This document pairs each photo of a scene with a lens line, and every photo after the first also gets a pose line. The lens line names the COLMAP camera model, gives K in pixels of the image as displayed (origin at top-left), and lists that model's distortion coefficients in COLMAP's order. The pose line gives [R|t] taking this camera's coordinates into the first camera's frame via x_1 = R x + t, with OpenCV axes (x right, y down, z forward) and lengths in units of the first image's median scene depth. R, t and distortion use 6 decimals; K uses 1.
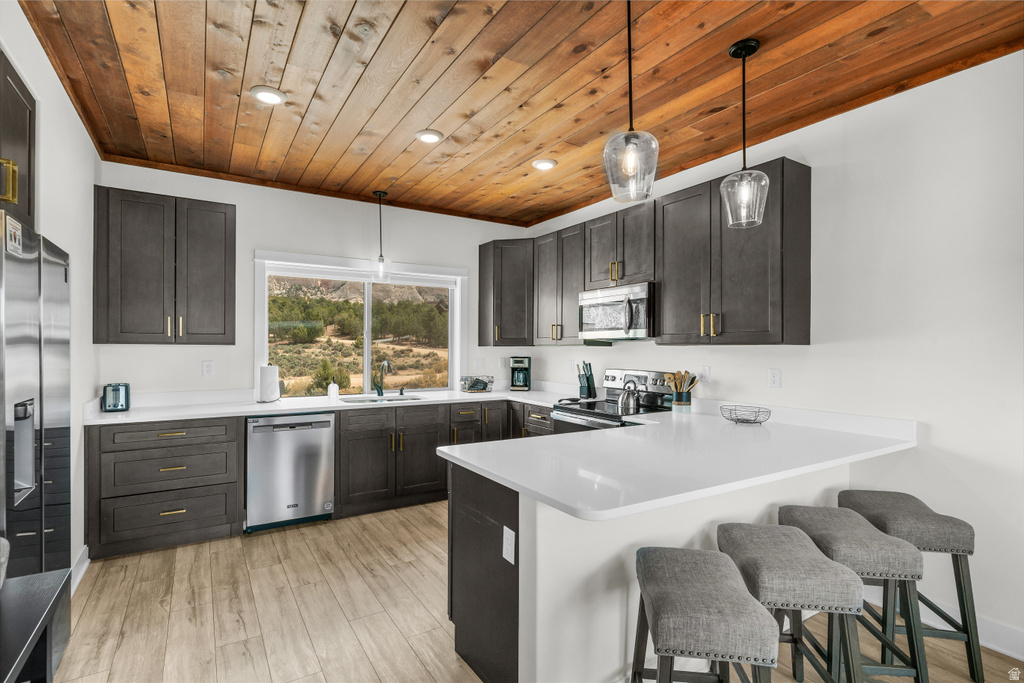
lens RADIAL K [[496.2, 0, 506.1], [0, 496.2, 348.2], [0, 0, 1]] dist [0.001187, -0.000046]
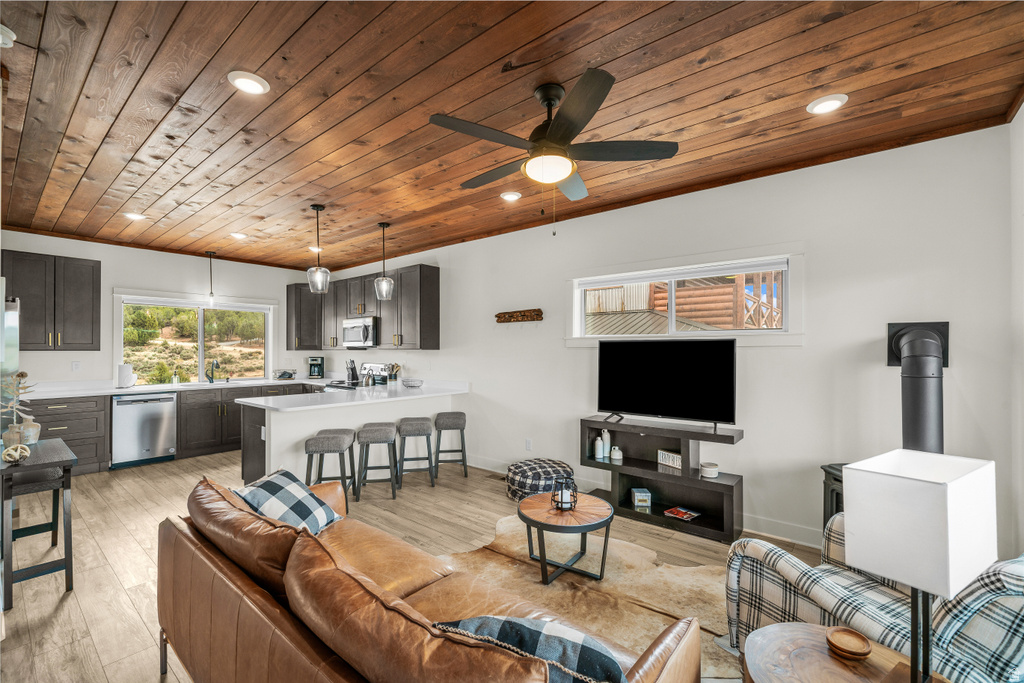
lens RADIAL K [[433.6, 0, 508.5], [0, 433.6, 349.1], [0, 0, 1]] dist [-0.001482, -0.000362]
pose [[0.946738, -0.004129, 0.321979, 0.185143], [0.004579, 0.999989, -0.000640, -0.004534], [-0.321973, 0.002080, 0.946747, -0.565242]]
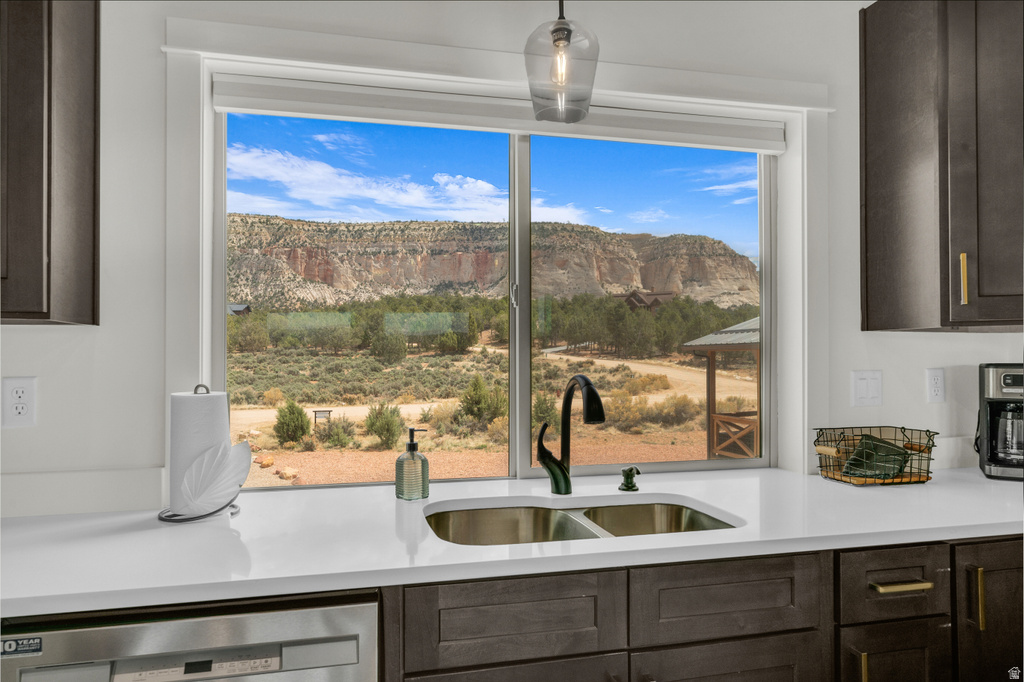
lens RADIAL K [[682.2, 0, 506.8], [0, 682.2, 351.2], [0, 0, 1]] dist [0.002564, 0.000465]
pose [[0.951815, -0.011449, -0.306458, -0.155505], [0.007483, 0.999872, -0.014112, 0.015234], [0.306580, 0.011139, 0.951780, 0.587403]]
